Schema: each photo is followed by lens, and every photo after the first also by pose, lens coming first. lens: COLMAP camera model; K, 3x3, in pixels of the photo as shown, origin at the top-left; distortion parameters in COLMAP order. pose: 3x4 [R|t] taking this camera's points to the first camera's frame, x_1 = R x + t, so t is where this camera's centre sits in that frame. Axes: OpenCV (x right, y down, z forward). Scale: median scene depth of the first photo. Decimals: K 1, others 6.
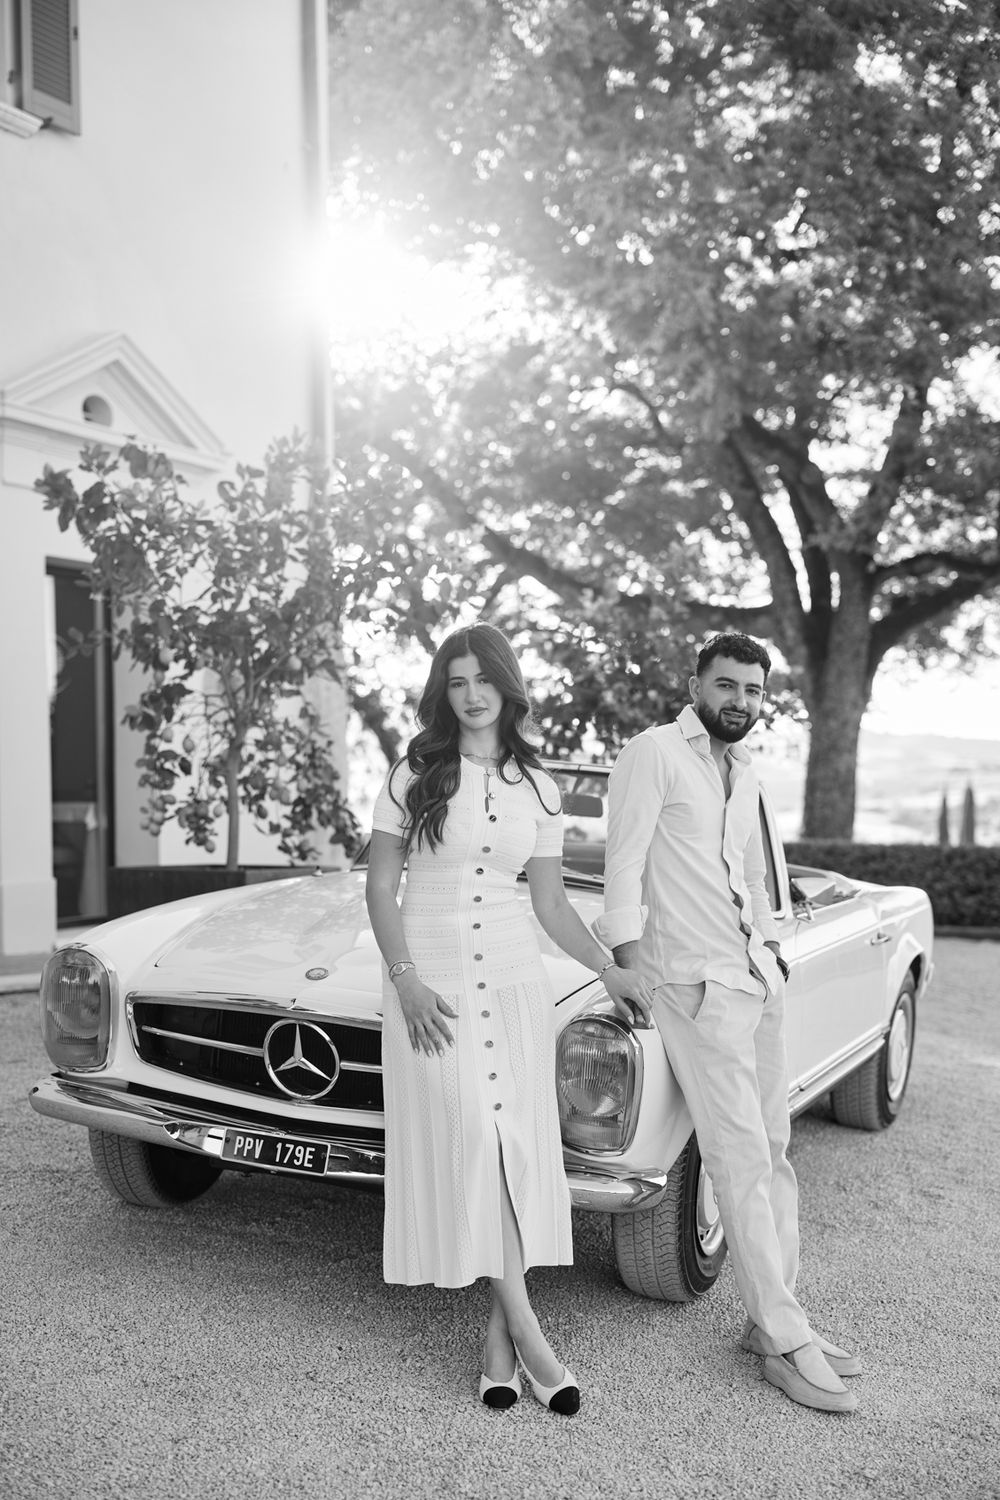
lens RADIAL K [[2033.2, 0, 506.6], [0, 2033.2, 795.3], [0, 0, 1]] dist [0.267051, -0.571747]
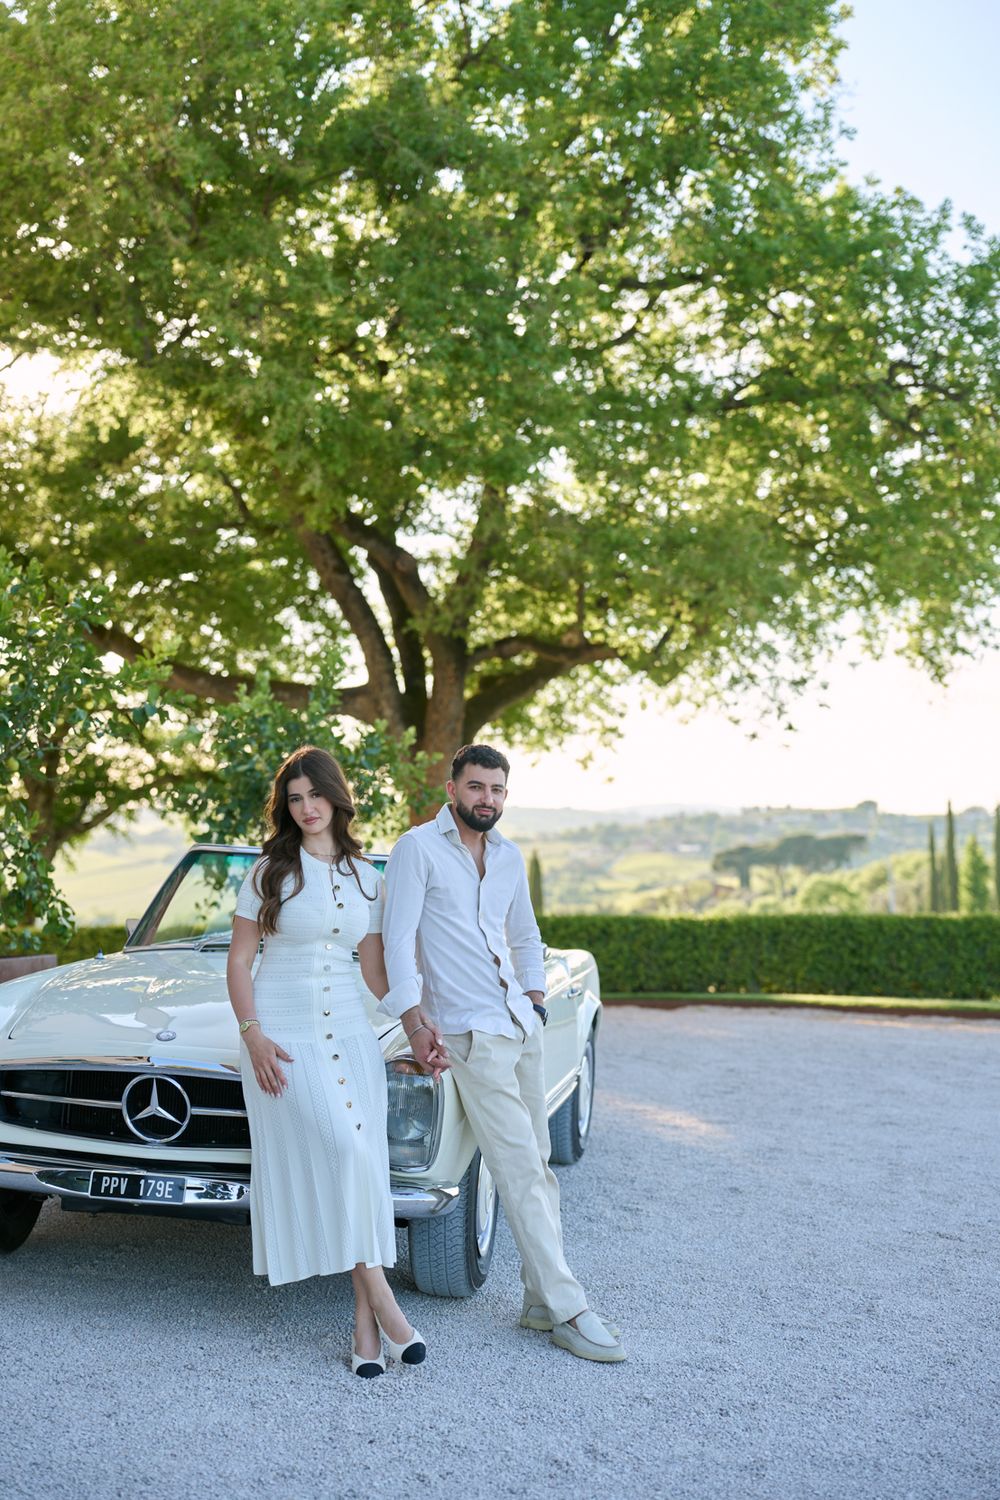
lens RADIAL K [[2117.7, 0, 476.3], [0, 2117.7, 685.2], [0, 0, 1]] dist [0.306231, -0.795075]
pose [[0.980379, -0.012593, 0.196719, -0.085498], [0.029970, 0.995878, -0.085610, -0.002301], [-0.194830, 0.089826, 0.976715, -0.153452]]
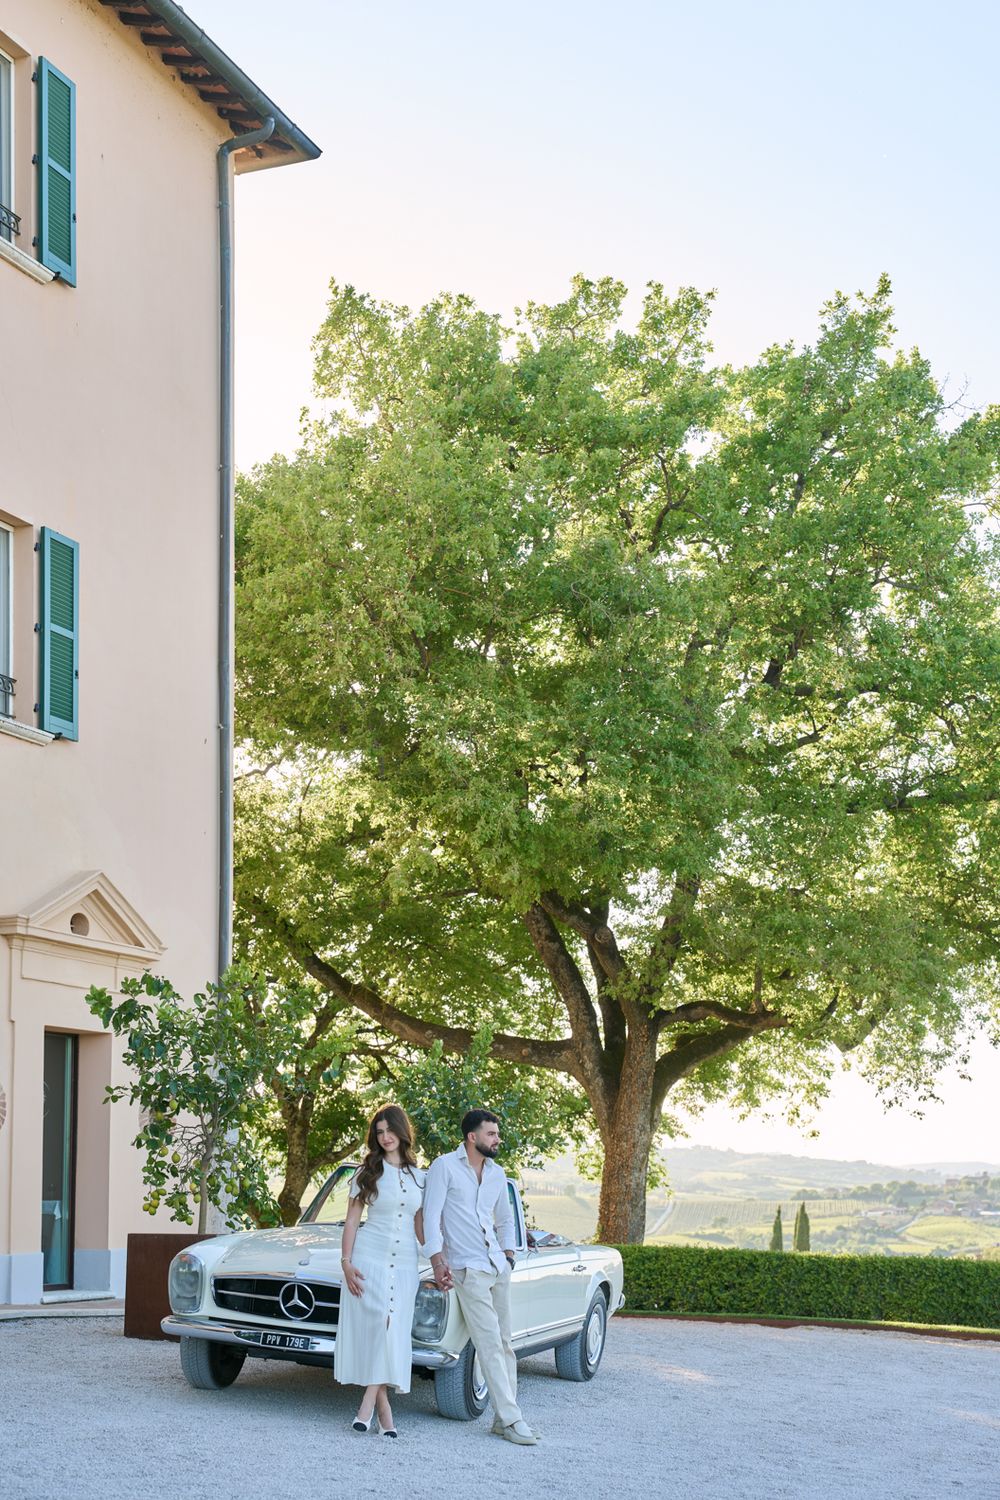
lens RADIAL K [[2204.0, 0, 465.2], [0, 2204.0, 952.6], [0, 0, 1]] dist [0.333264, -0.021175]
pose [[0.997737, 0.019448, 0.064358, -0.042974], [-0.011720, 0.992903, -0.118346, 0.019471], [-0.066202, 0.117324, 0.990885, -0.779396]]
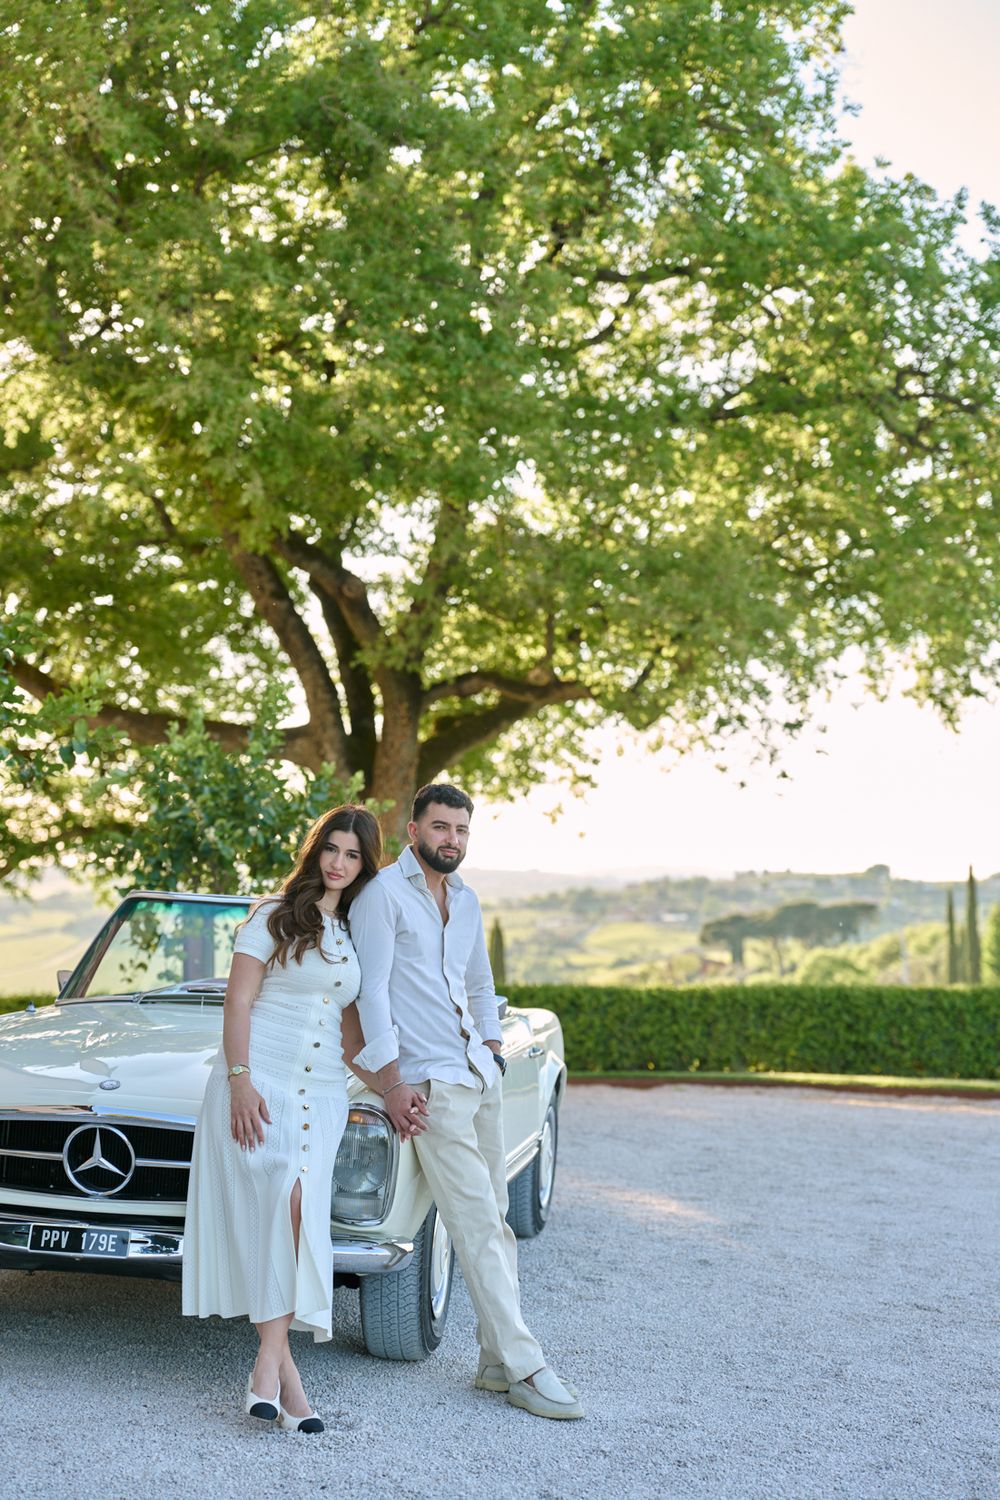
lens RADIAL K [[2444.5, 0, 495.8], [0, 2444.5, 715.0], [0, 0, 1]] dist [0.443811, -1.481903]
pose [[0.974862, -0.003425, 0.222783, -0.103251], [0.024112, 0.995632, -0.090202, 0.006260], [-0.221500, 0.093306, 0.970686, -0.231860]]
